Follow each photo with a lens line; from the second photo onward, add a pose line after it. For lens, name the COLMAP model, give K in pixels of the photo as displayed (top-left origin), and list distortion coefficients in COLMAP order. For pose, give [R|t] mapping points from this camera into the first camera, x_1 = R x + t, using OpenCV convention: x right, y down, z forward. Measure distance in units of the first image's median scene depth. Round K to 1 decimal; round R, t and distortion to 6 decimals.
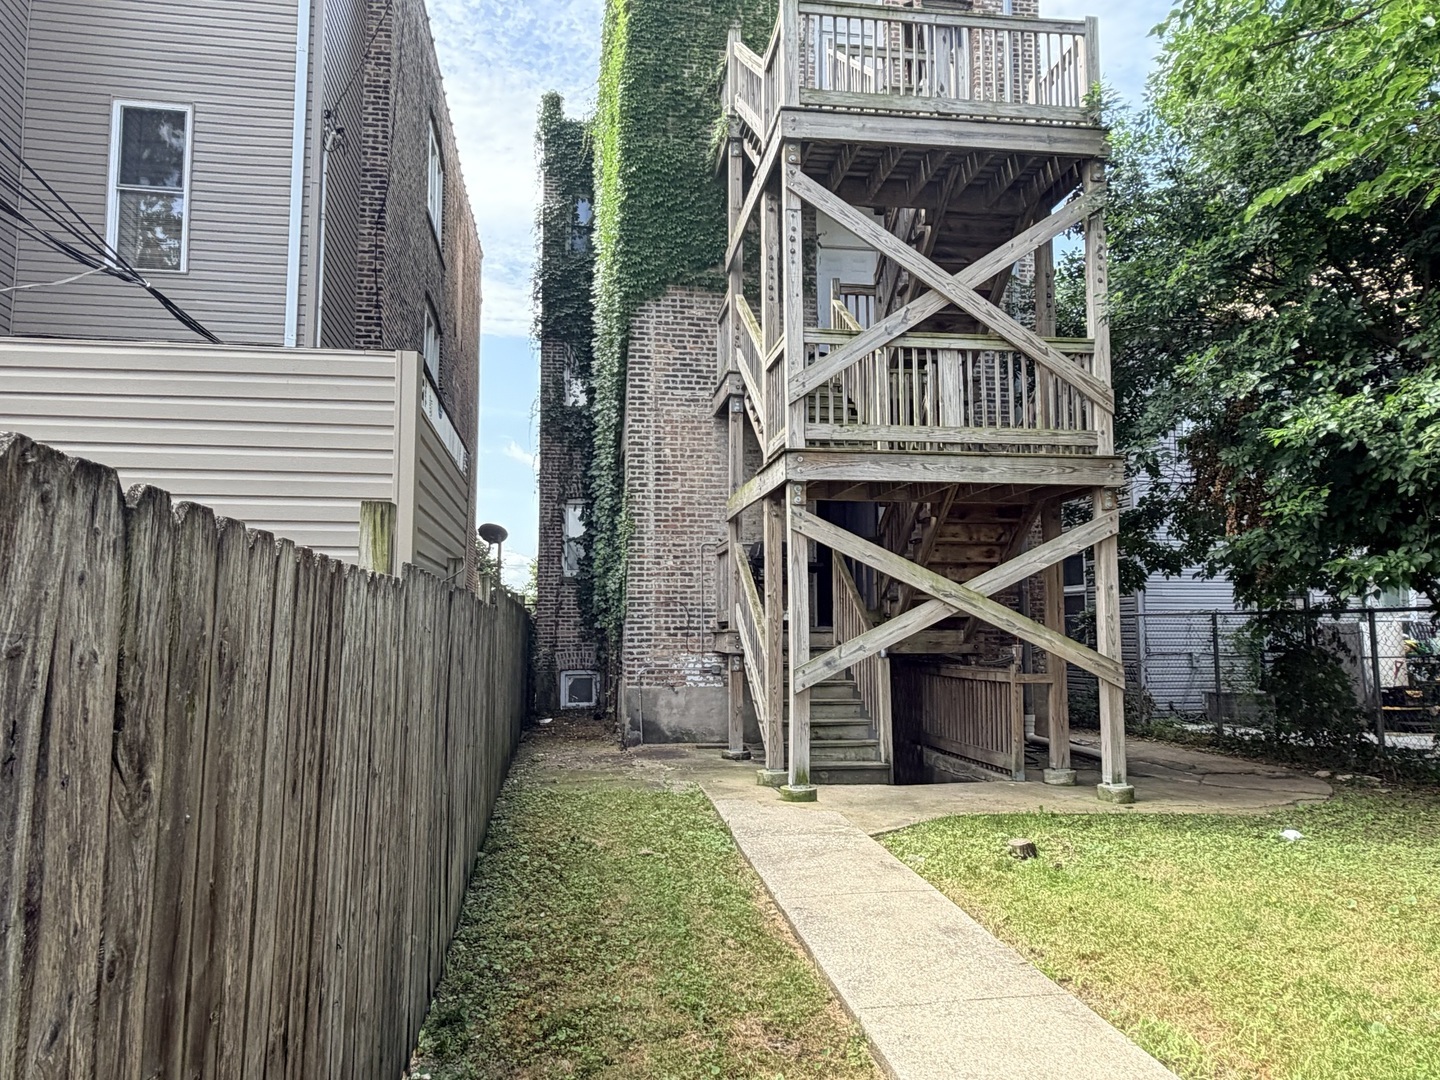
lens RADIAL K [[1015.6, 0, 714.0], [0, 1015.6, 533.1], [0, 0, 1]] dist [0.001019, 0.000258]
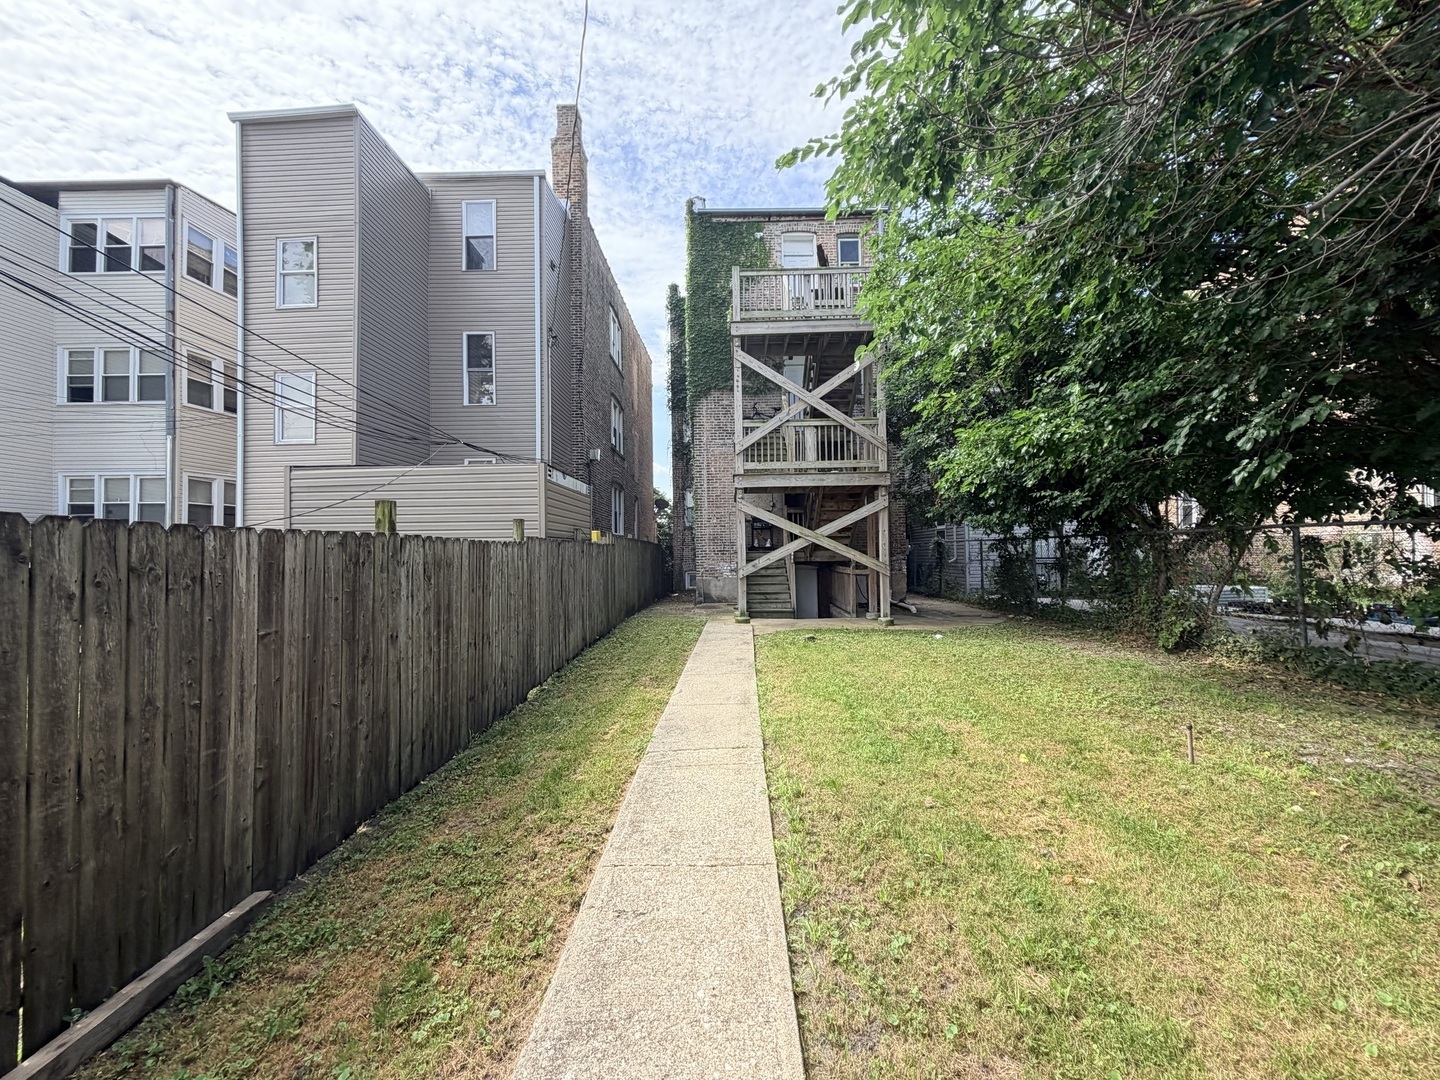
lens RADIAL K [[574.7, 0, 724.8], [0, 574.7, 540.2], [0, 0, 1]] dist [0.001351, 0.000016]
pose [[0.987419, -0.015985, -0.157314, 0.239841], [0.028208, 0.996726, 0.075773, -0.031387], [0.155587, -0.079257, 0.984637, -0.293195]]
